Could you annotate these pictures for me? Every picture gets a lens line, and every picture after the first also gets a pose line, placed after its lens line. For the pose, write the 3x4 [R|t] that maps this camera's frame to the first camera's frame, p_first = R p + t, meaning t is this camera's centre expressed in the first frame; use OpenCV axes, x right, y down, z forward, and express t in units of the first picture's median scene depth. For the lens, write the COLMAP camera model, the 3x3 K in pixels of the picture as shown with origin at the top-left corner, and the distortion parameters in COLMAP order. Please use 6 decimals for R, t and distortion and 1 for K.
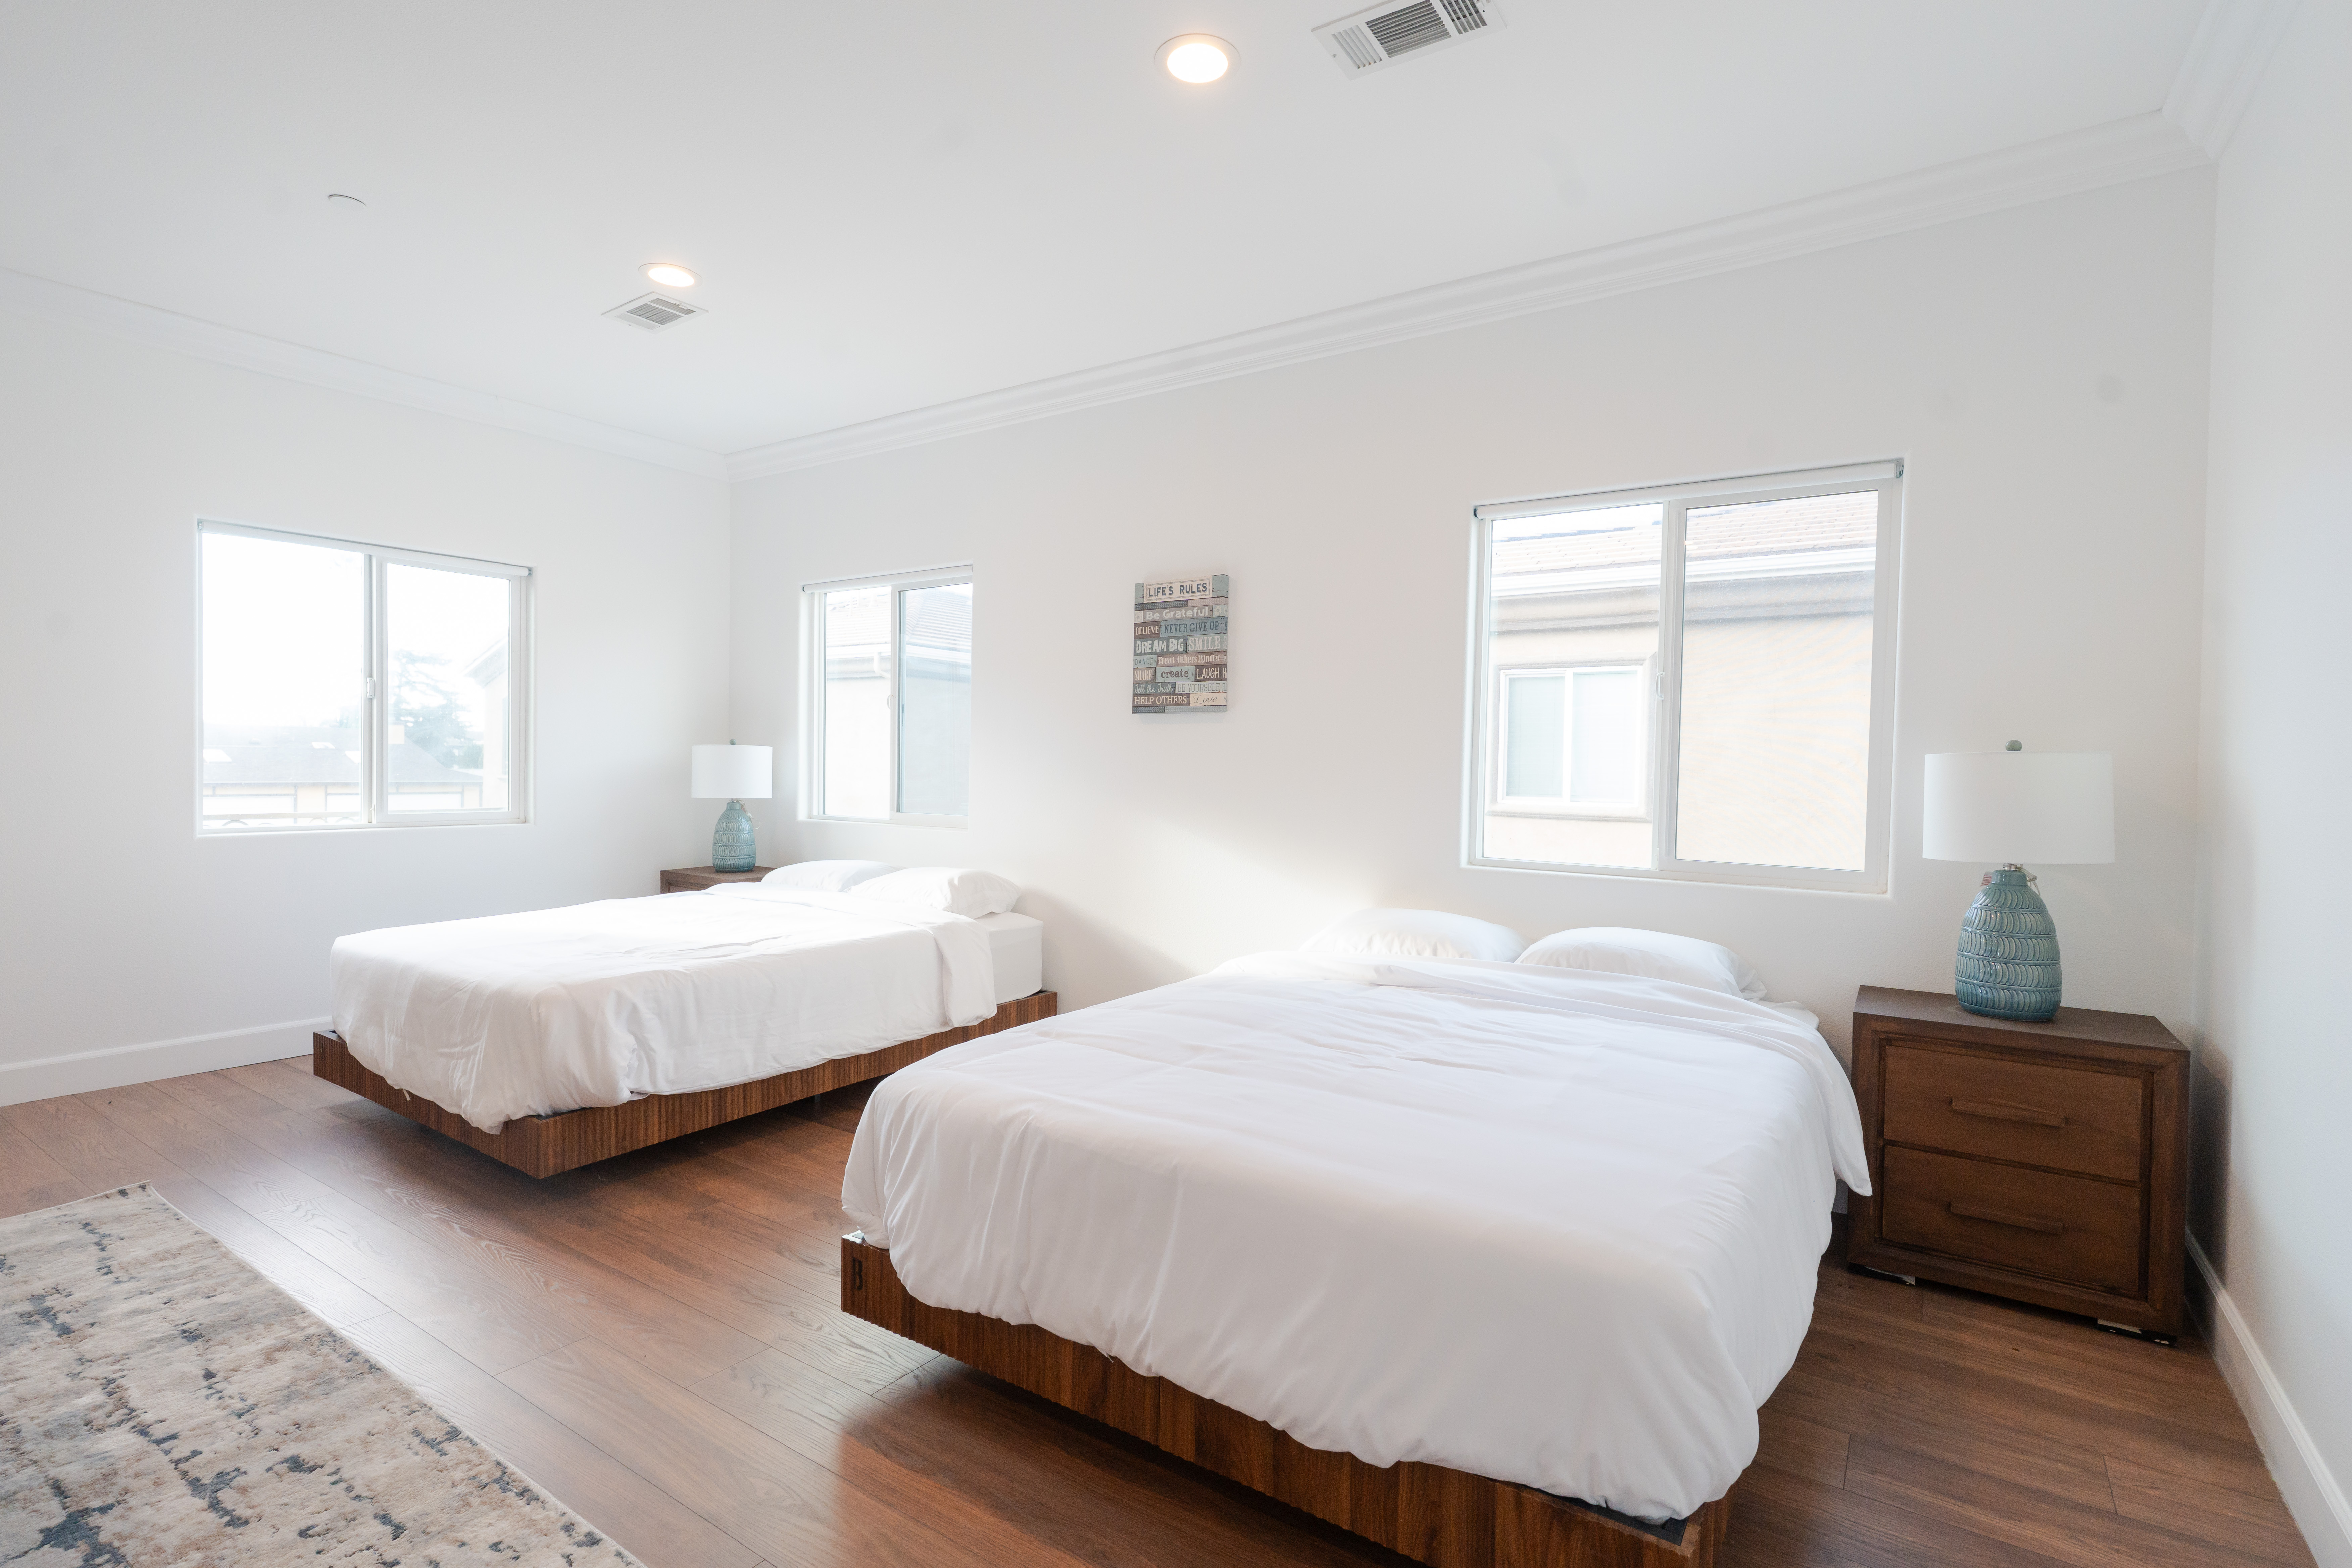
lens RADIAL K [[1114.9, 0, 1176.0], [0, 1114.9, 784.0], [0, 0, 1]] dist [-0.001080, -0.000600]
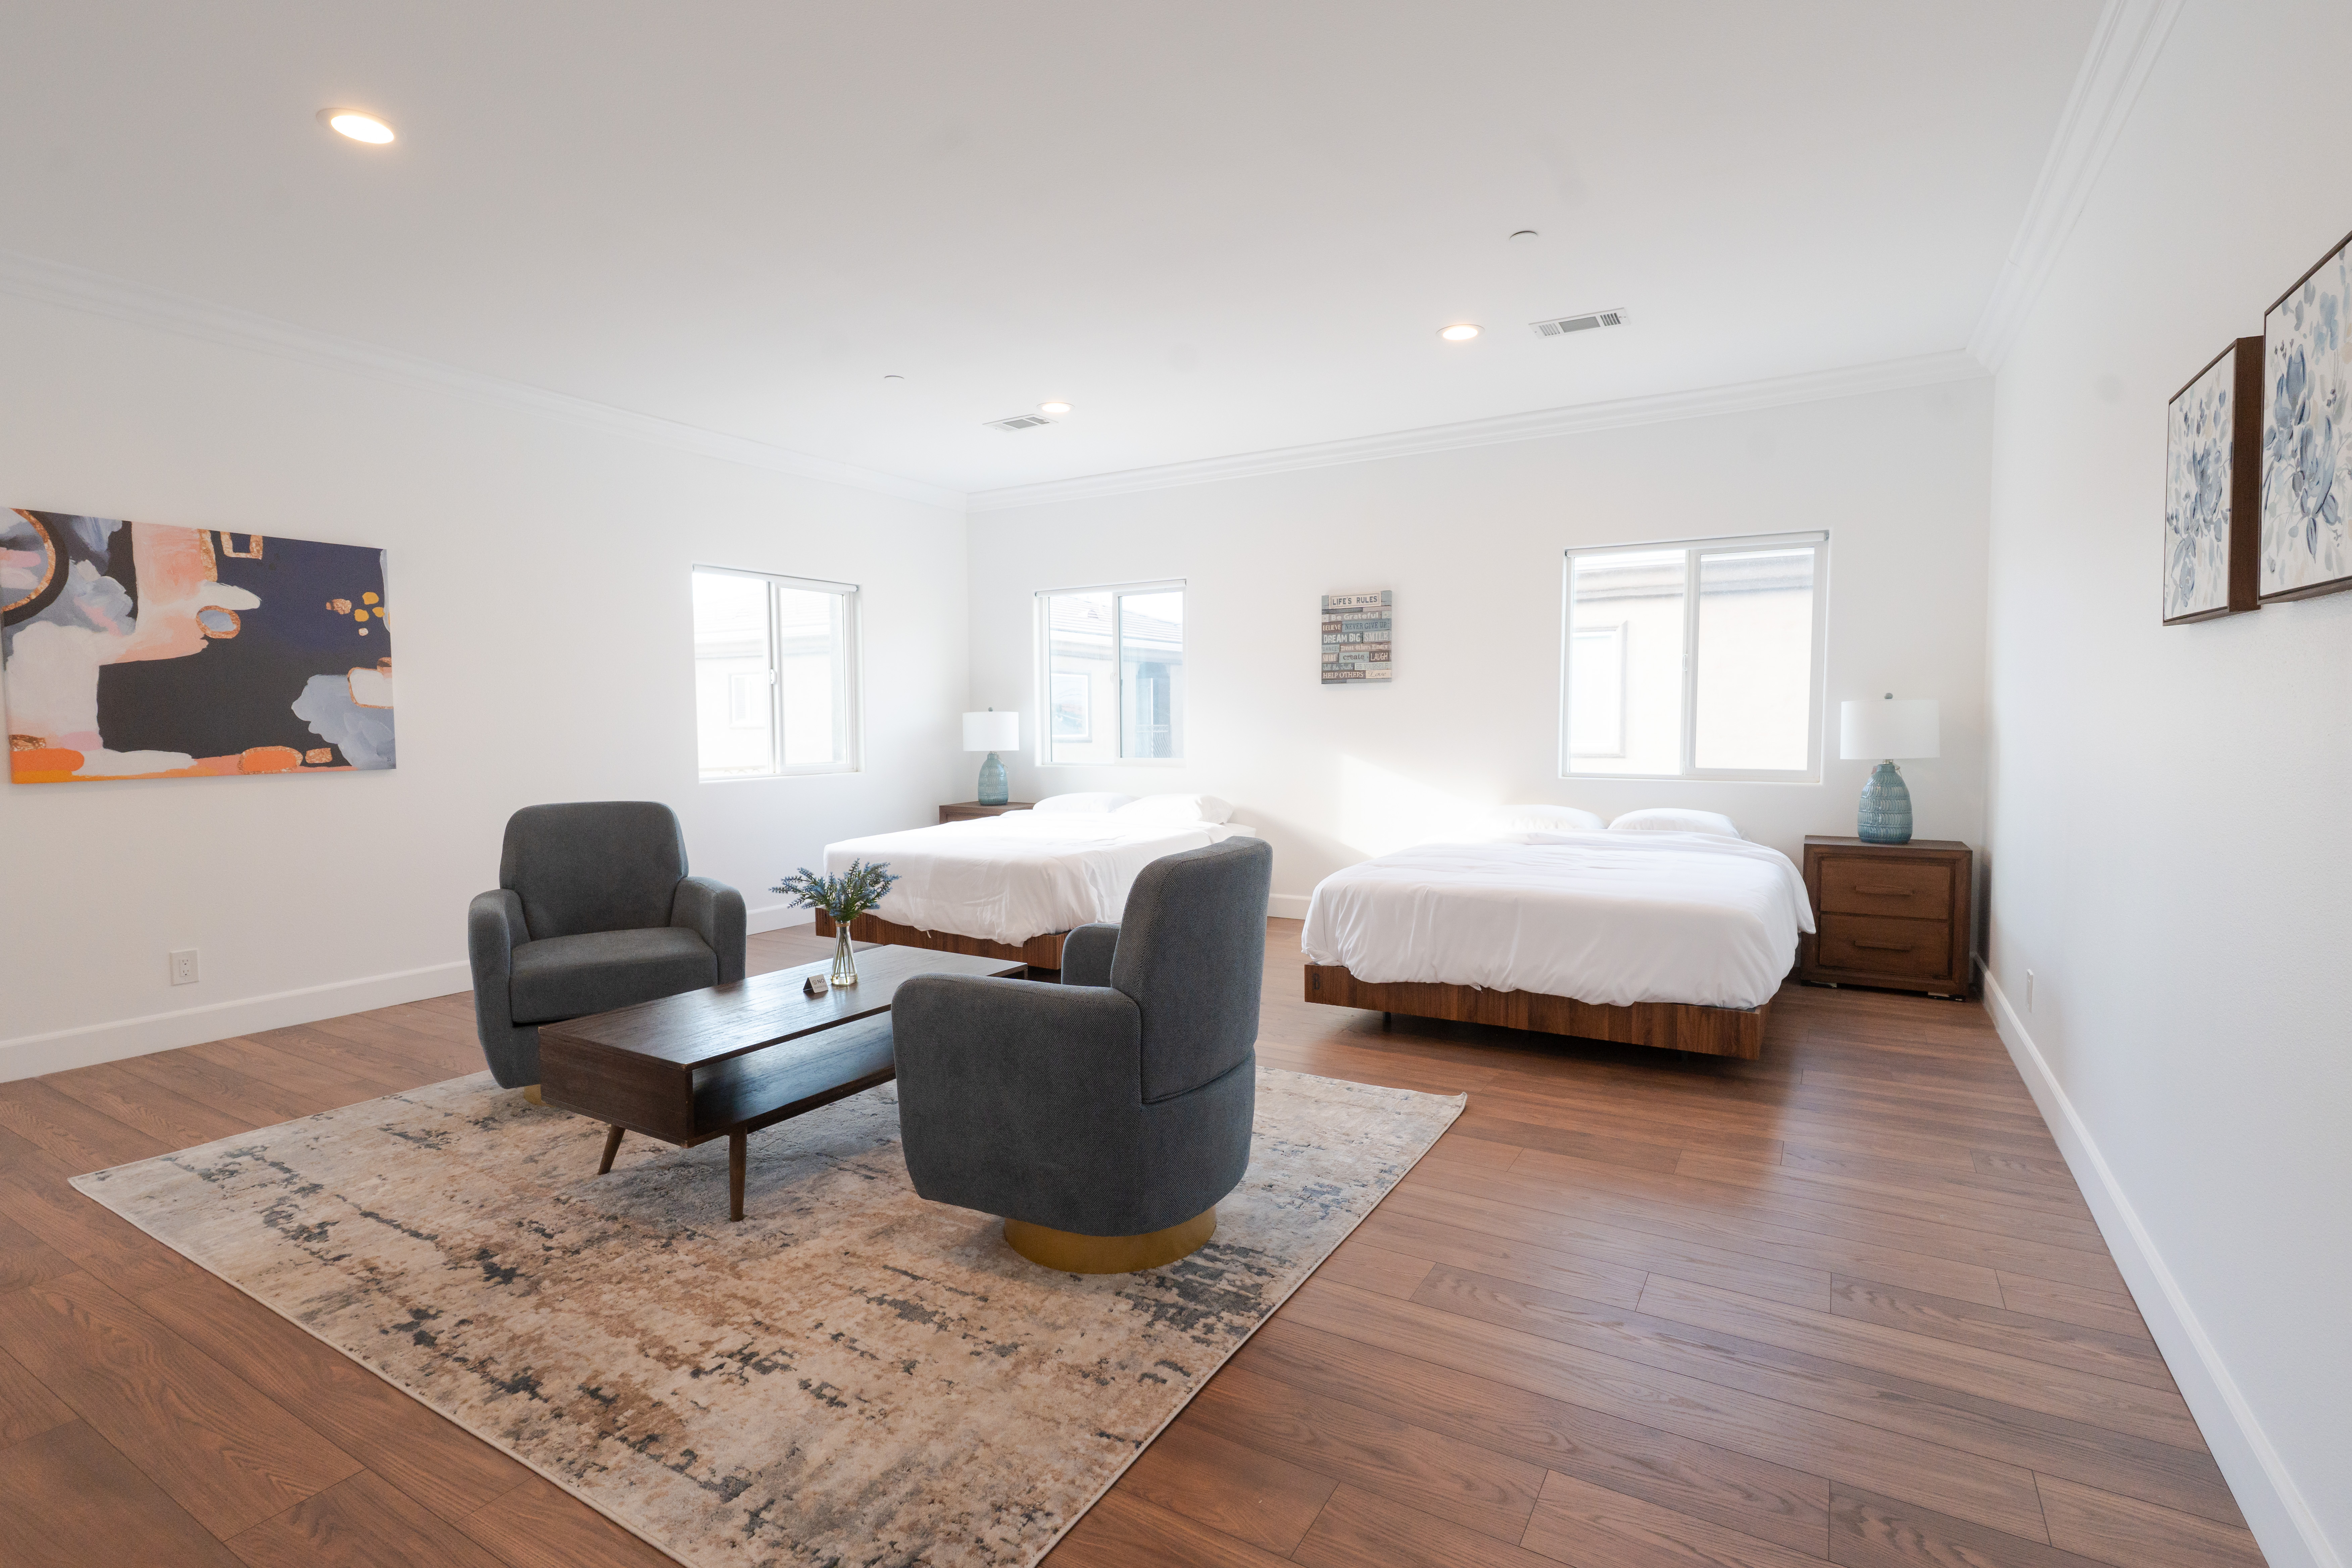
lens RADIAL K [[1114.9, 0, 1176.0], [0, 1114.9, 784.0], [0, 0, 1]] dist [-0.001080, -0.000600]
pose [[0.997918, -0.026483, 0.058804, -0.367714], [0.024186, 0.998929, 0.039442, 0.006691], [-0.059785, -0.037937, 0.997490, -0.531131]]
